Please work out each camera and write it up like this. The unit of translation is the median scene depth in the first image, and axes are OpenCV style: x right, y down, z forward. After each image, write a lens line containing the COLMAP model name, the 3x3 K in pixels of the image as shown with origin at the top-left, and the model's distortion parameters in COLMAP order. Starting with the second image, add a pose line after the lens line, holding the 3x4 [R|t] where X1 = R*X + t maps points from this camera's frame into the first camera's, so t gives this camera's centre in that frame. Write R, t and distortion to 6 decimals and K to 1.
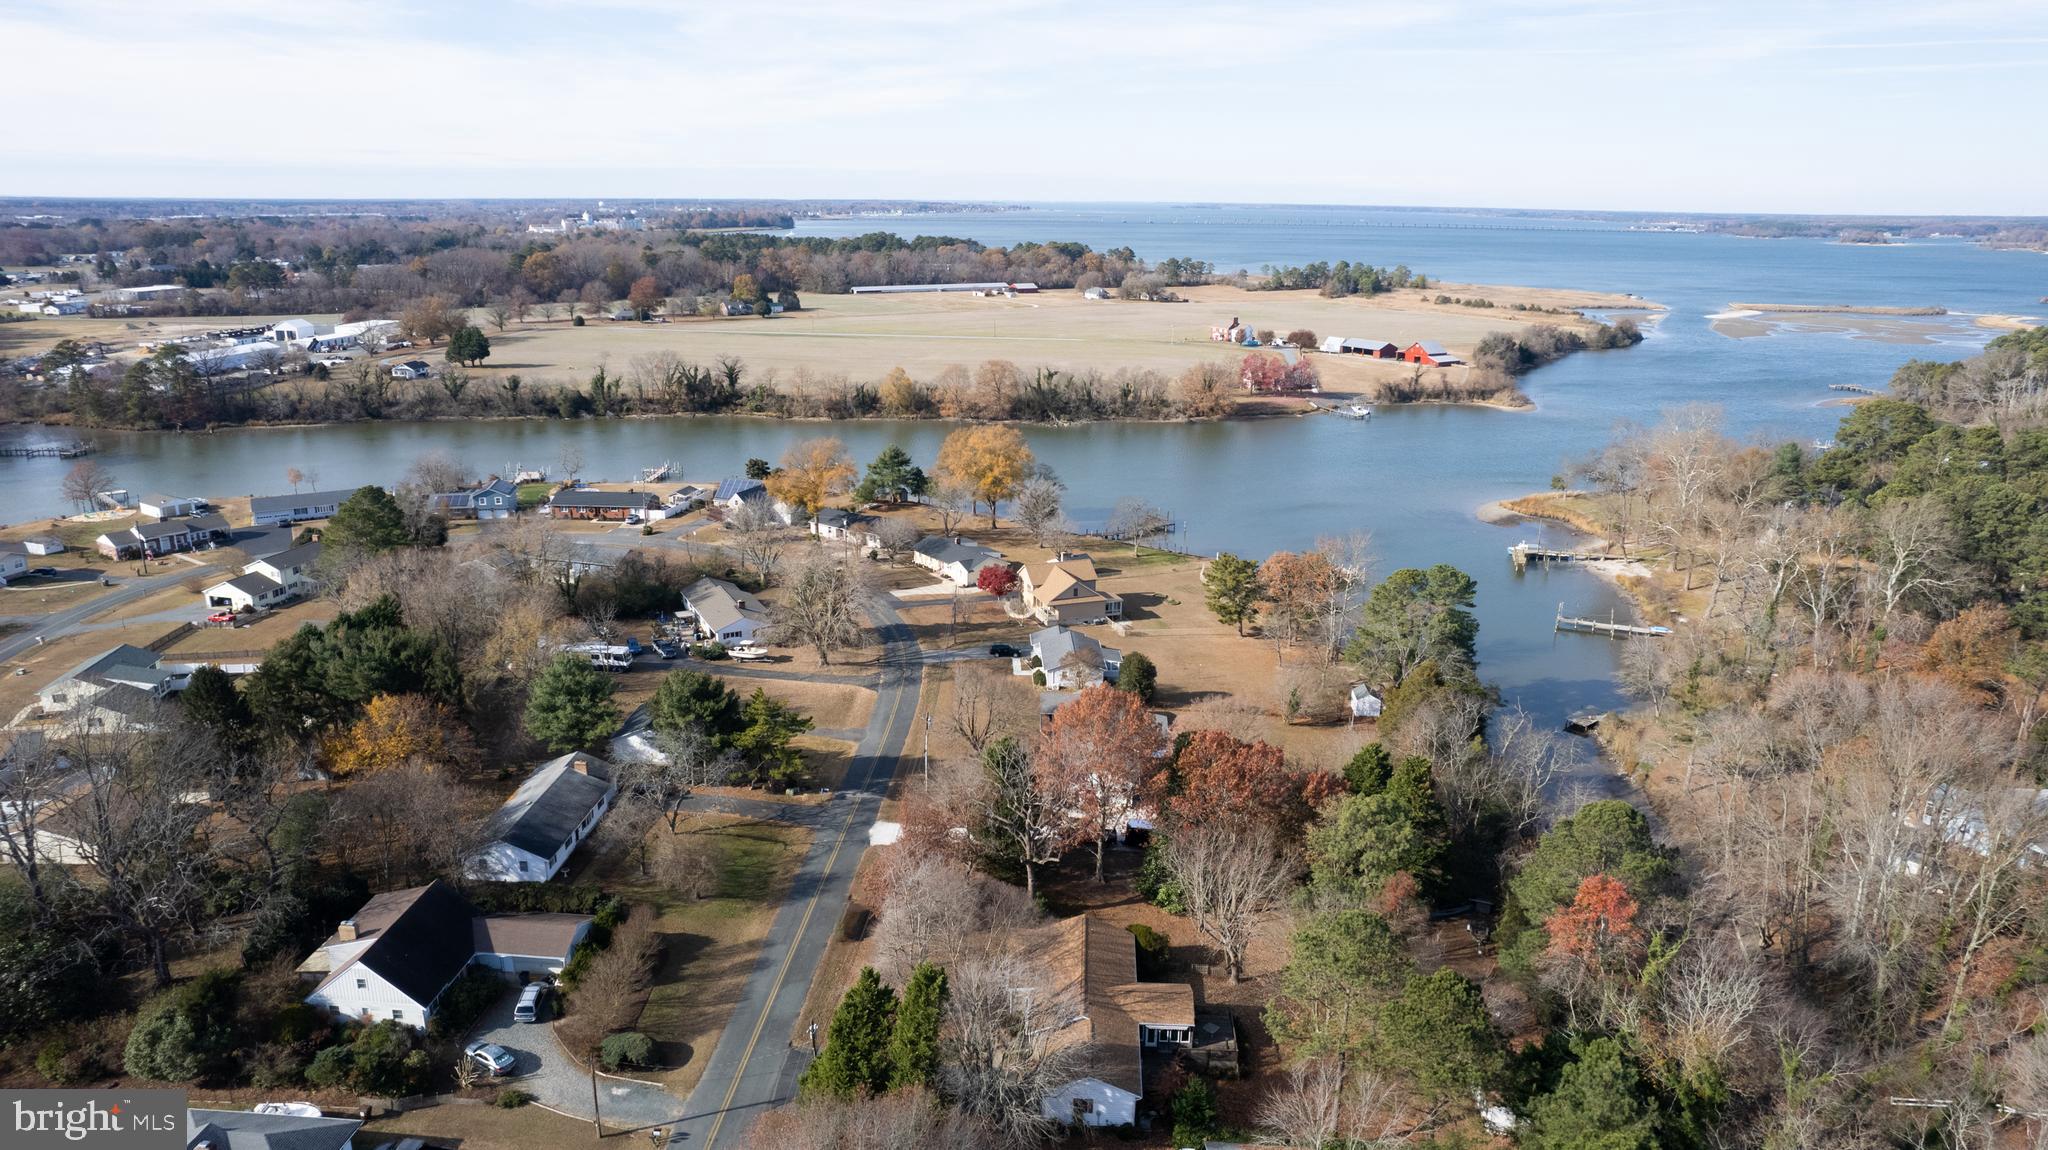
lens RADIAL K [[1308.6, 0, 1015.0], [0, 1308.6, 570.4], [0, 0, 1]] dist [-0.076061, 0.071926]
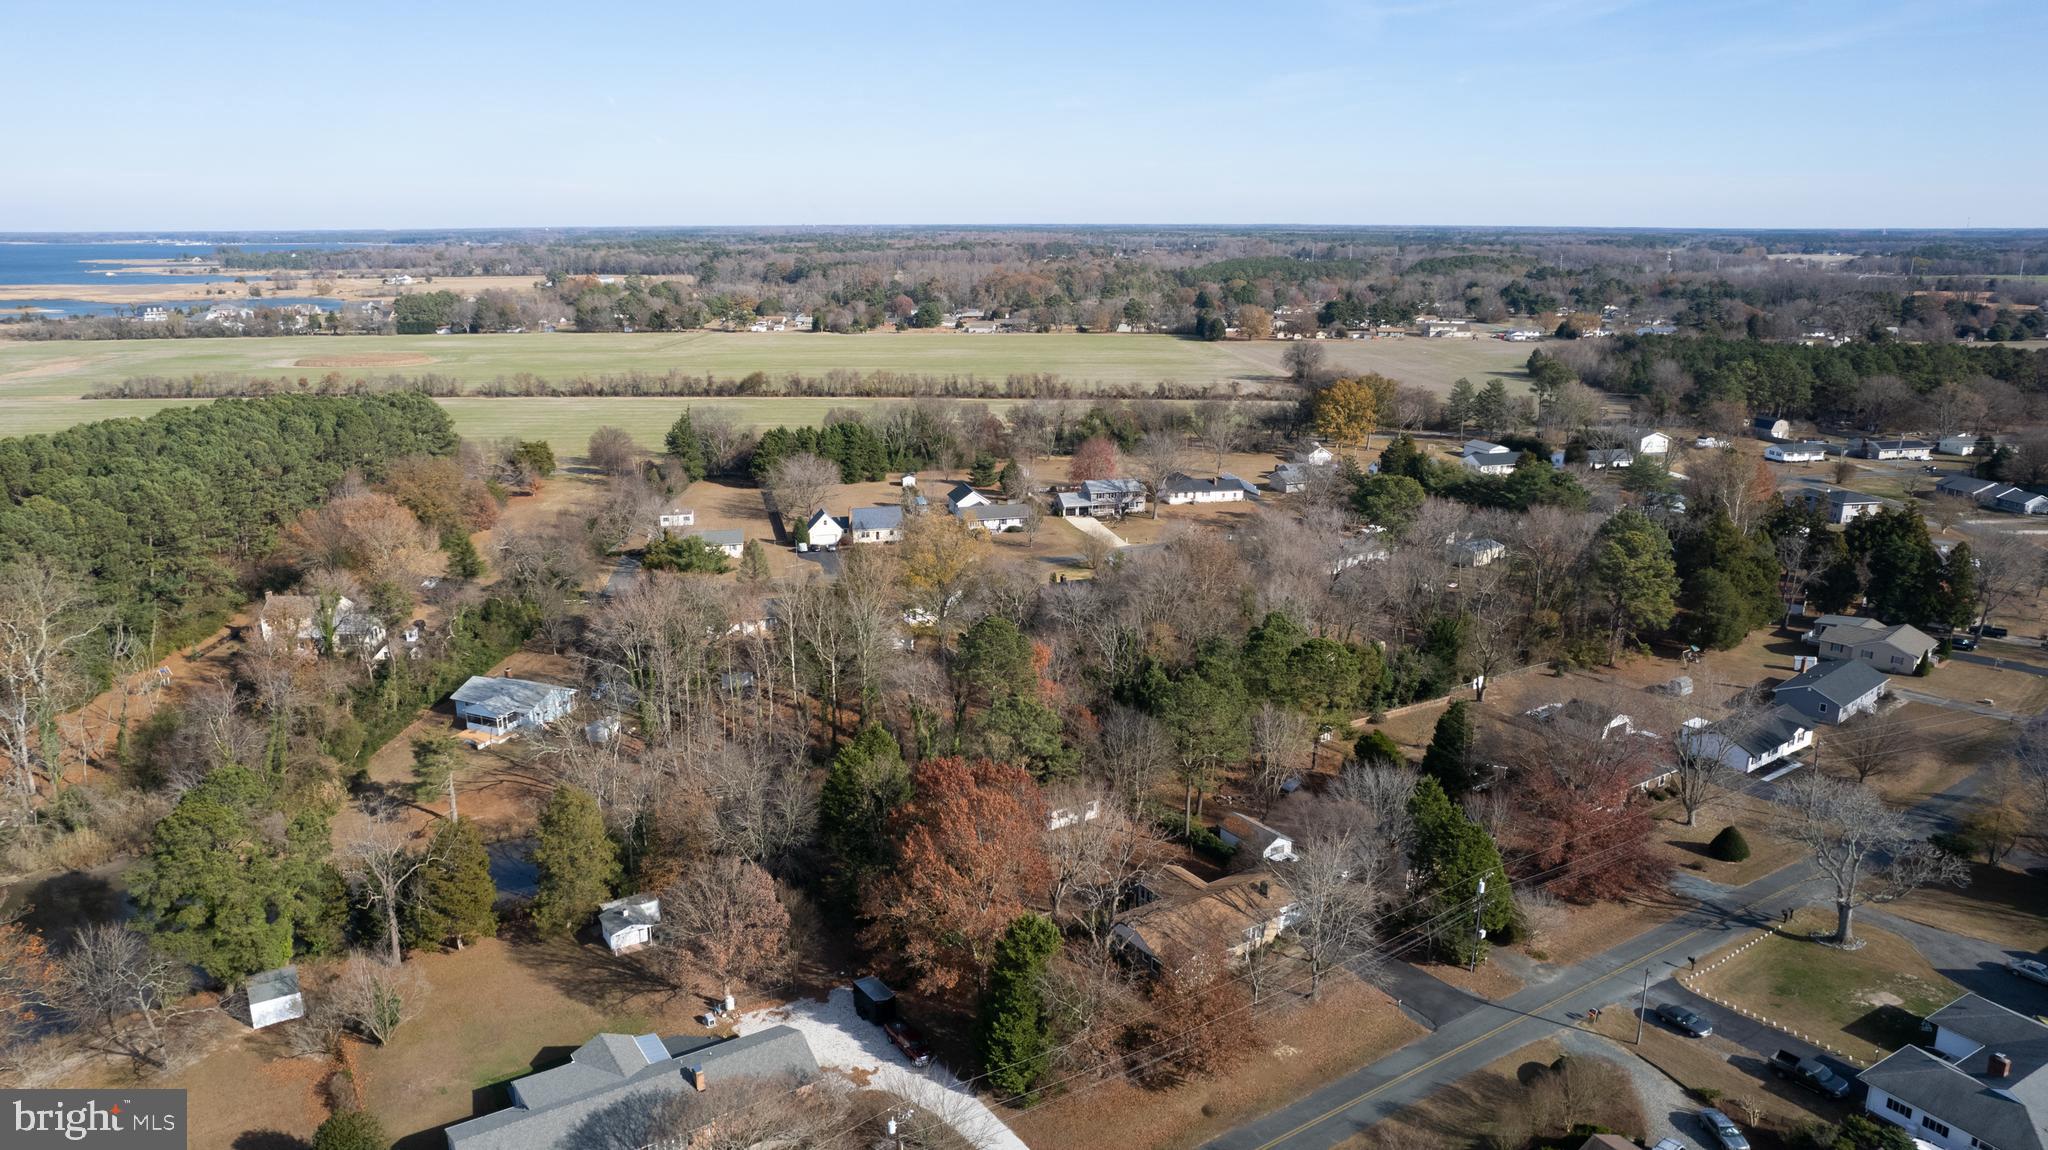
lens RADIAL K [[1344.3, 0, 1018.9], [0, 1344.3, 571.0], [0, 0, 1]] dist [-0.075308, 0.071281]
pose [[-0.592675, -0.212951, 0.776781, -0.177784], [0.216165, 0.886980, 0.408093, -0.118944], [-0.775892, 0.409779, -0.479659, 0.393052]]
